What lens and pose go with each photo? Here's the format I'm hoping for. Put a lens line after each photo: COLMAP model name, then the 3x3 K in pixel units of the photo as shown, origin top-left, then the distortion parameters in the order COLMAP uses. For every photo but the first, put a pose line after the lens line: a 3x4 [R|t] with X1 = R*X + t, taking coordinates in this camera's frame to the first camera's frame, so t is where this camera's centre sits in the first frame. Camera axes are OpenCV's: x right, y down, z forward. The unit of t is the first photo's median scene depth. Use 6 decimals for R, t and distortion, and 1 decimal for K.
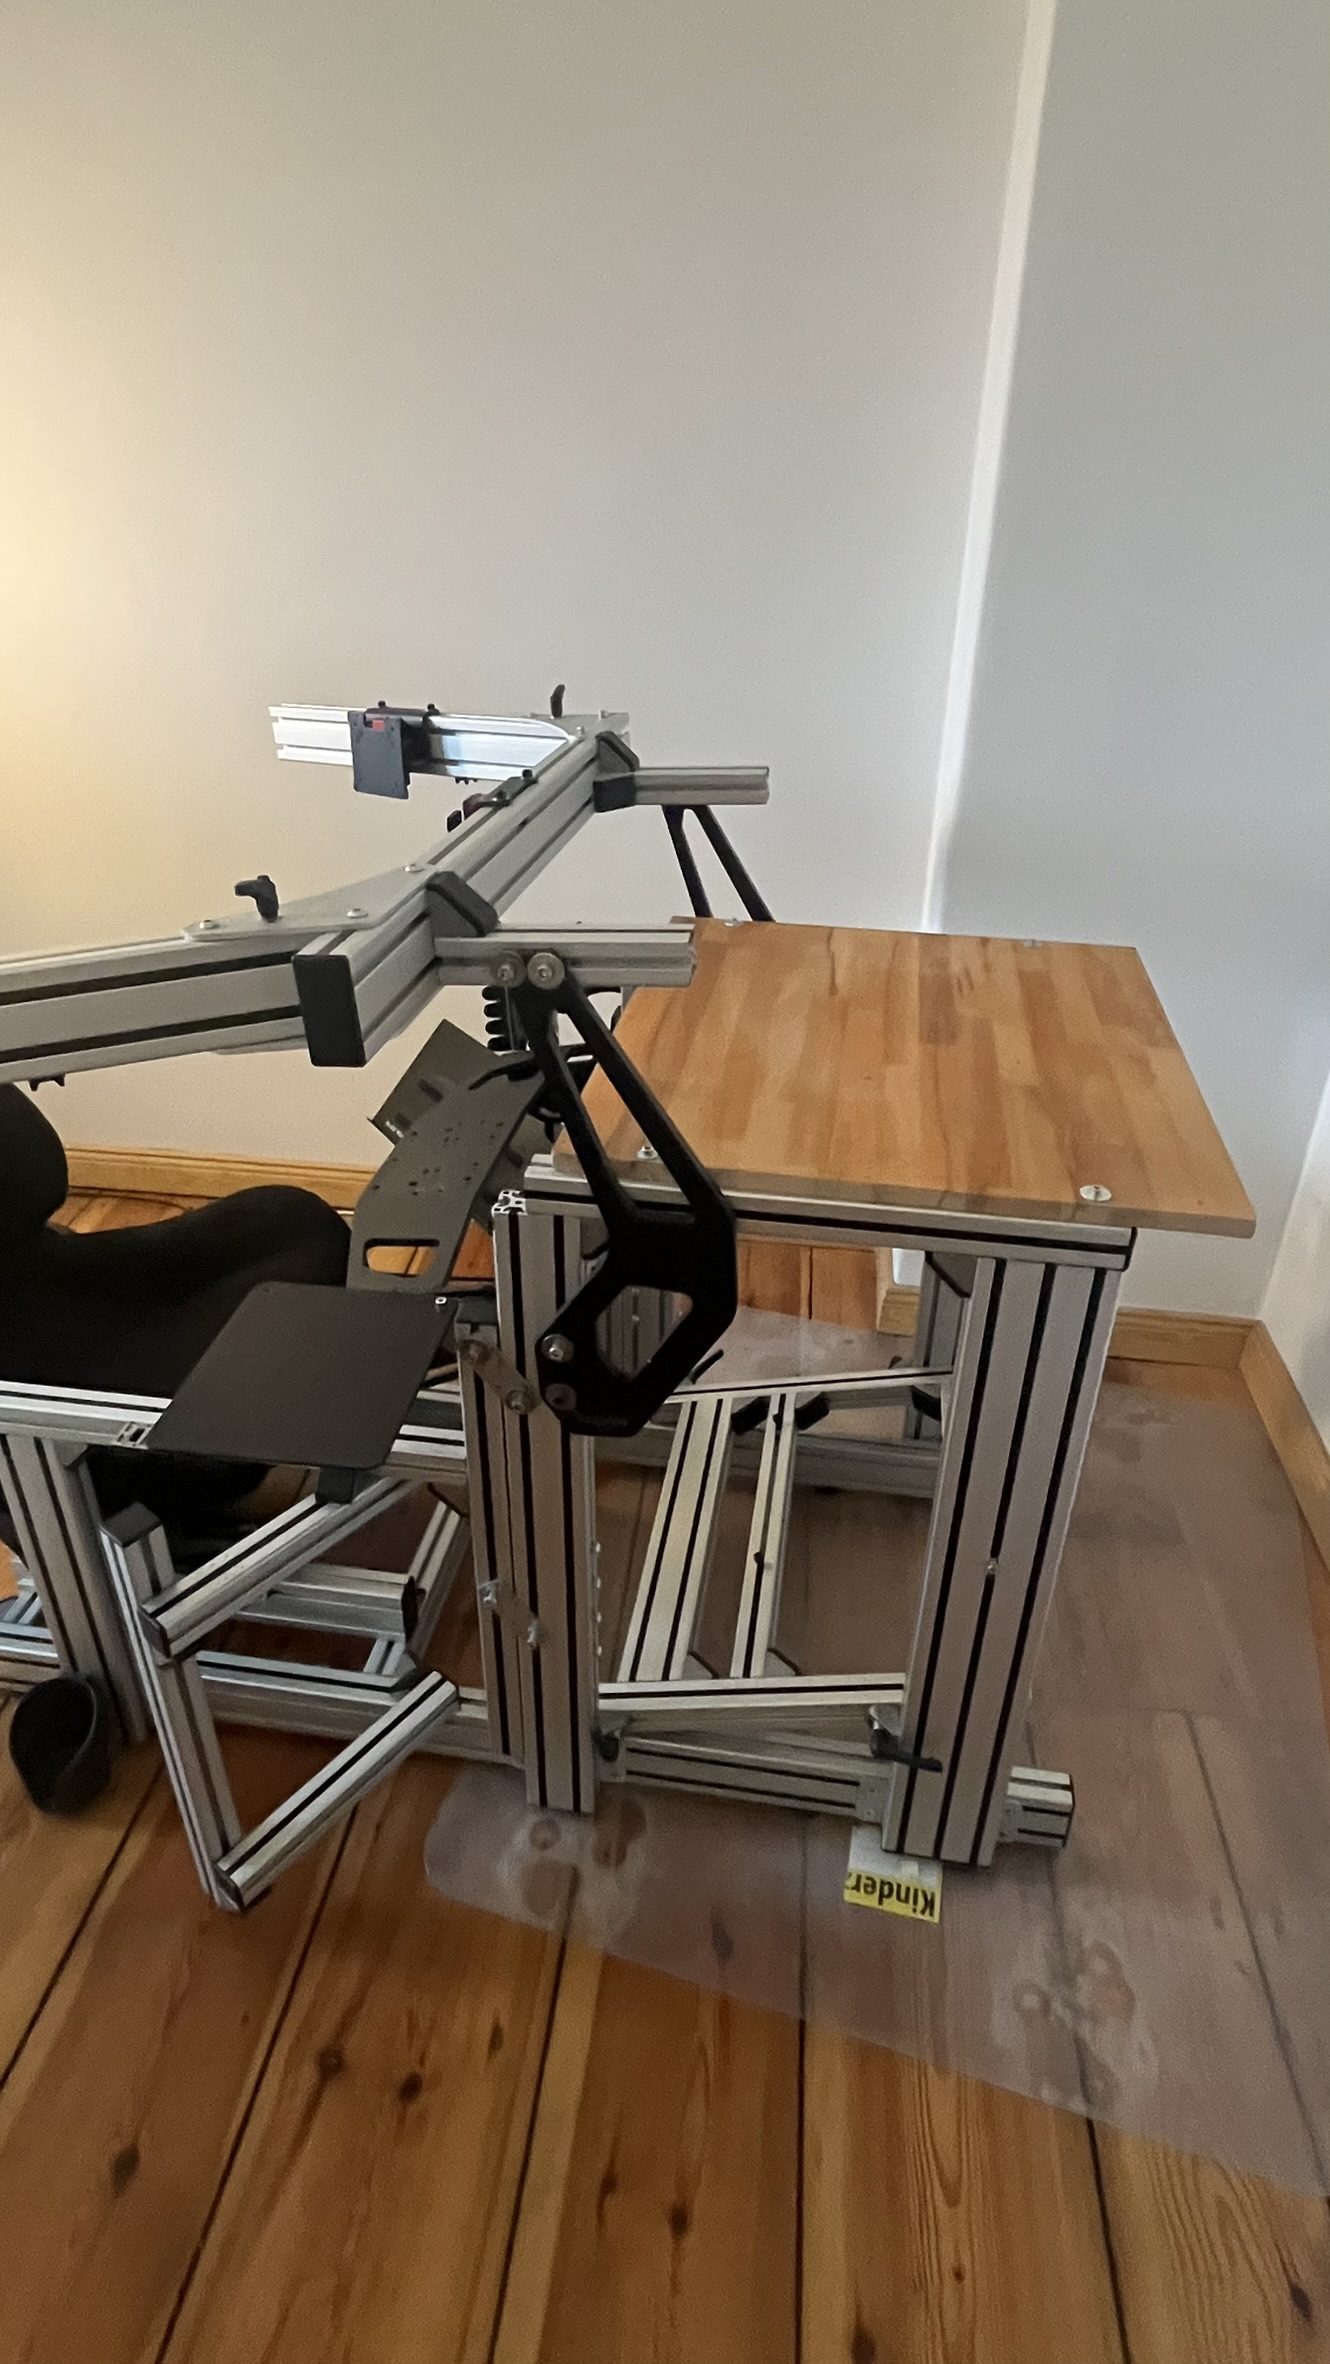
lens RADIAL K [[1304.7, 0, 659.6], [0, 1304.7, 1178.6], [0, 0, 1]] dist [-0.004281, 0.002618]
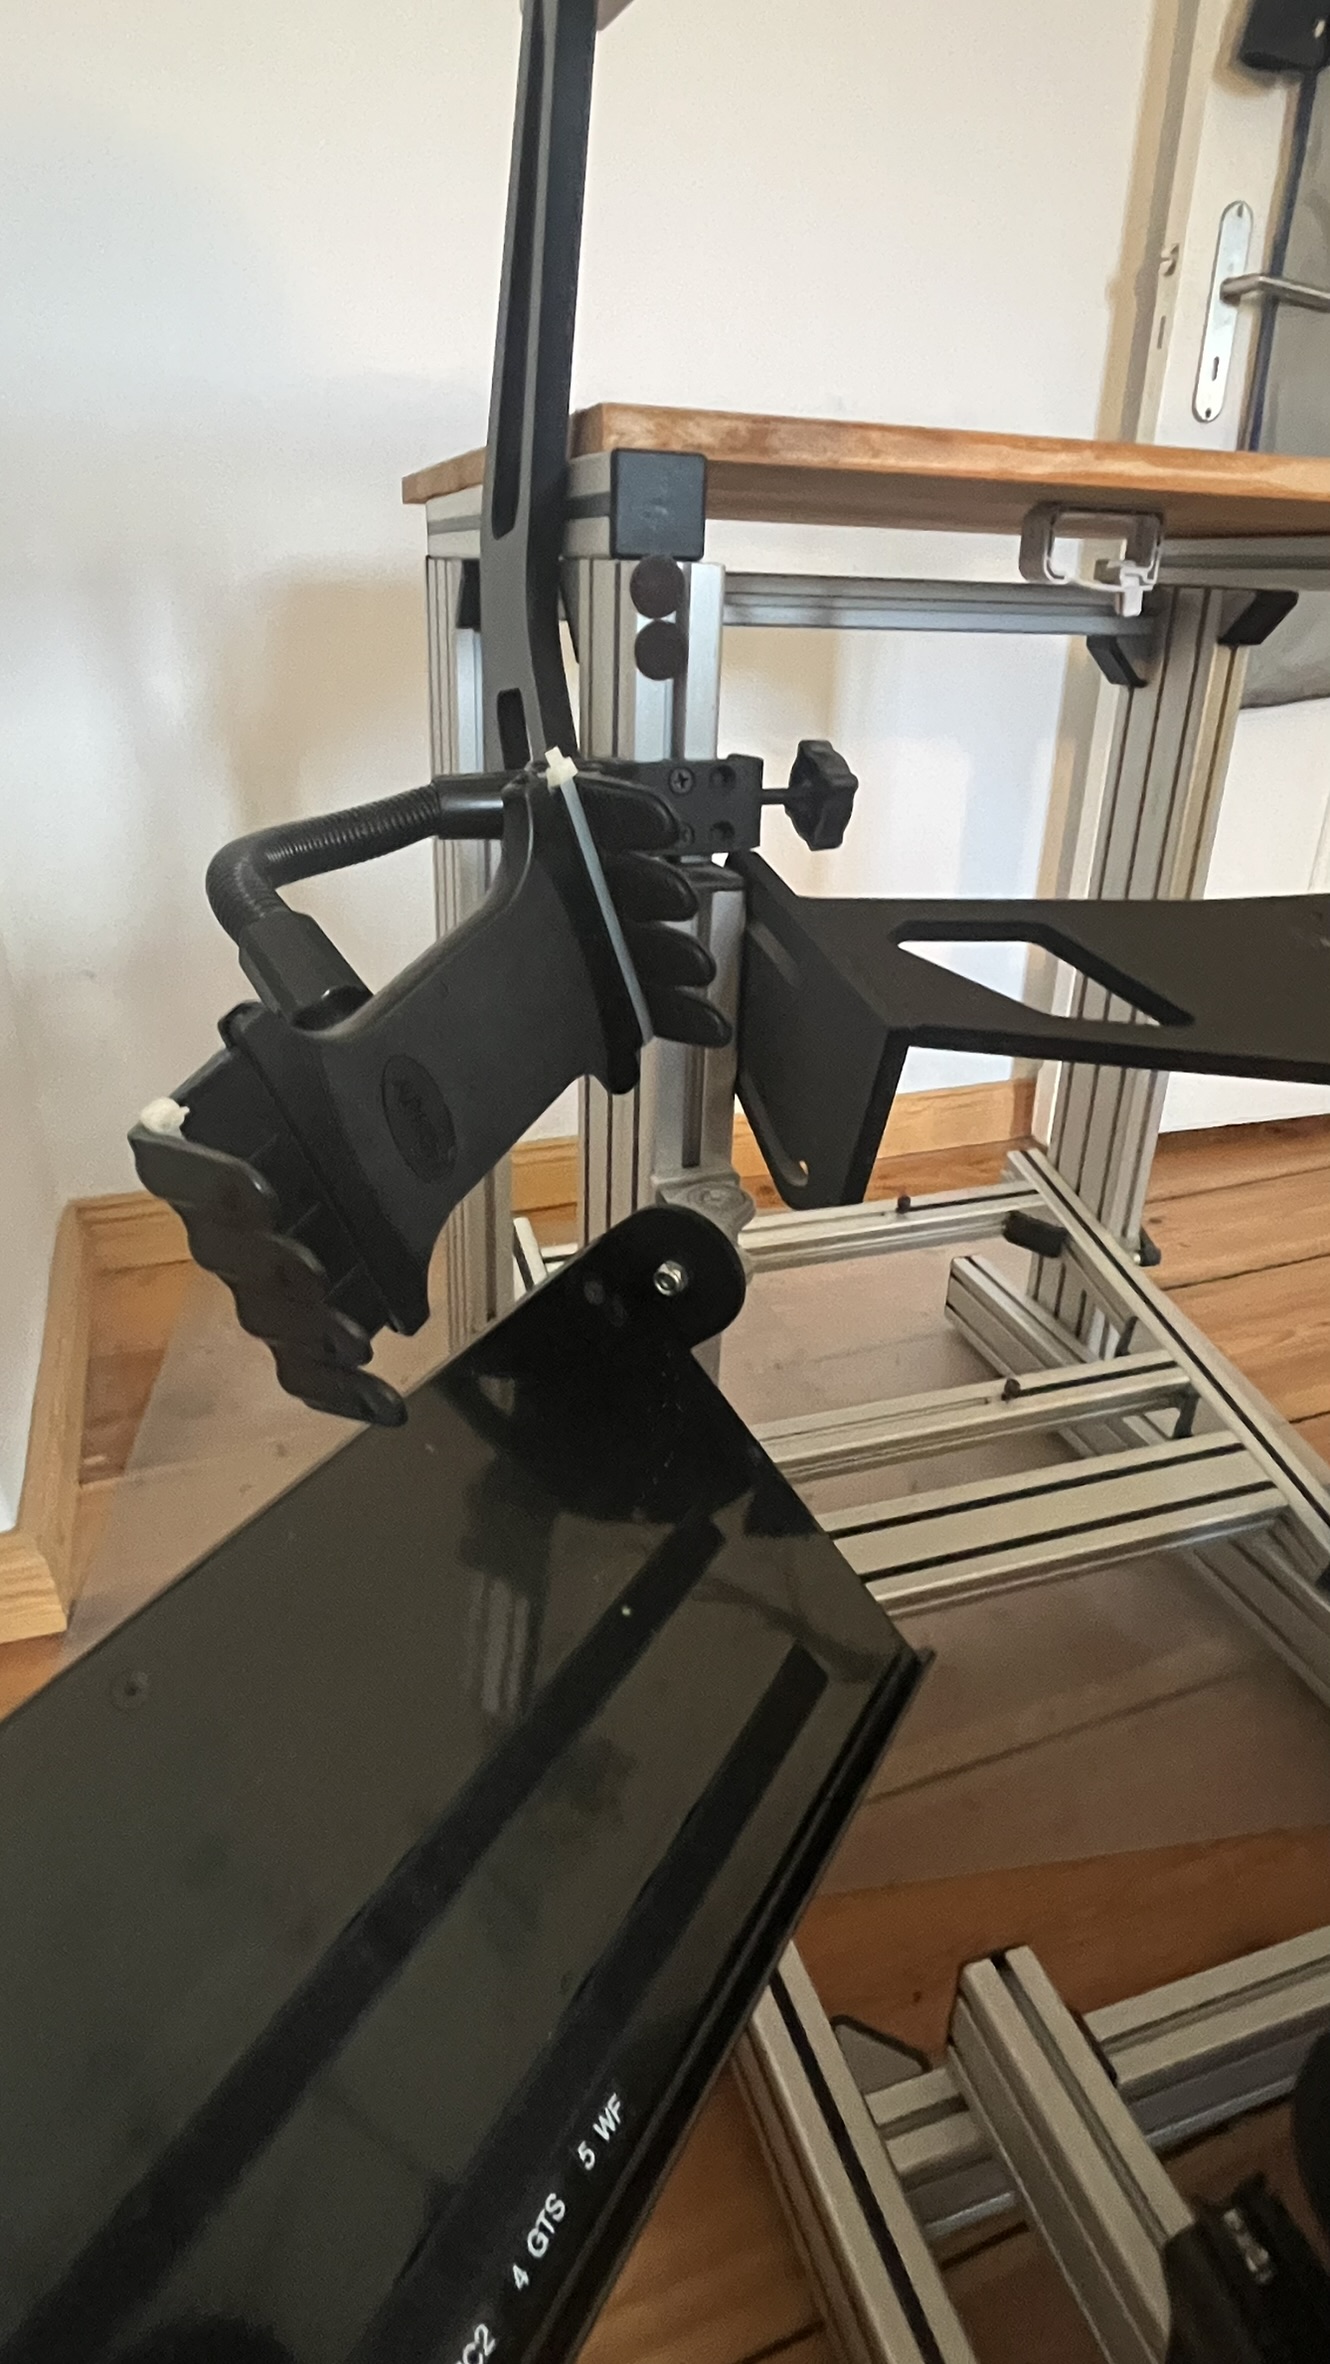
lens RADIAL K [[1304.7, 0, 686.4], [0, 1304.7, 1173.6], [0, 0, 1]] dist [-0.004281, 0.002618]
pose [[-0.478795, -0.393967, 0.784567, -0.374572], [0.391906, 0.703763, 0.592560, -0.290516], [-0.785598, 0.591191, -0.182560, 1.336736]]
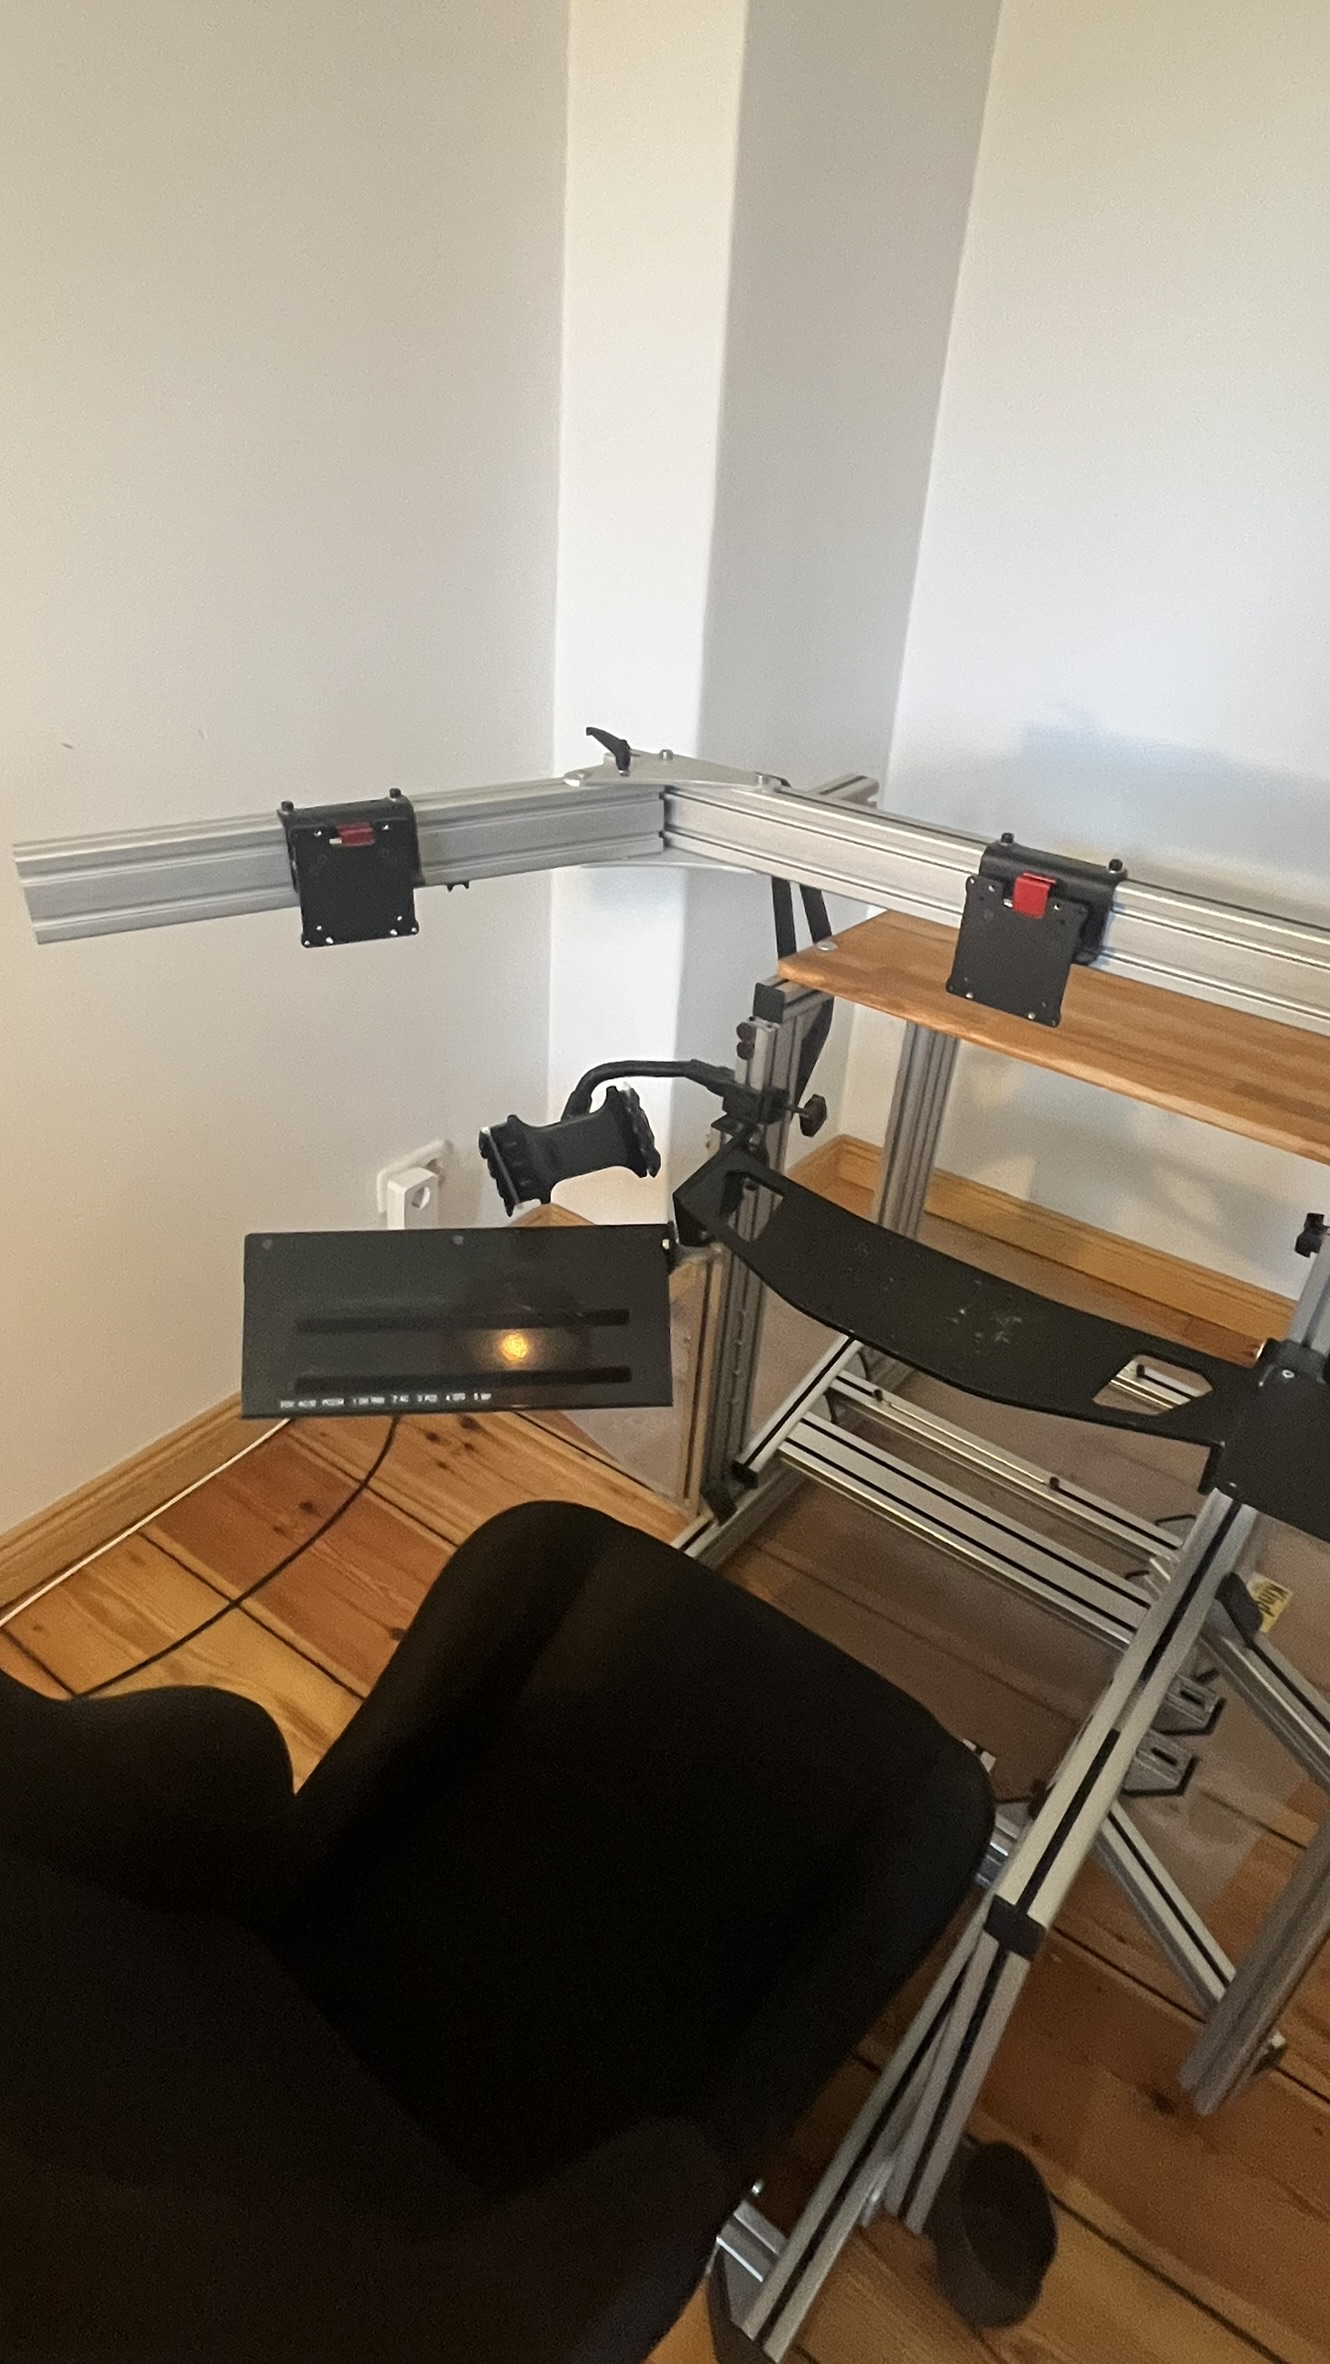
lens RADIAL K [[1304.7, 0, 675.0], [0, 1304.7, 1183.4], [0, 0, 1]] dist [-0.004281, 0.002618]
pose [[0.467858, -0.444422, 0.763936, -0.892315], [0.371377, 0.883216, 0.286371, -0.404342], [-0.801990, 0.149727, 0.578268, 0.656675]]
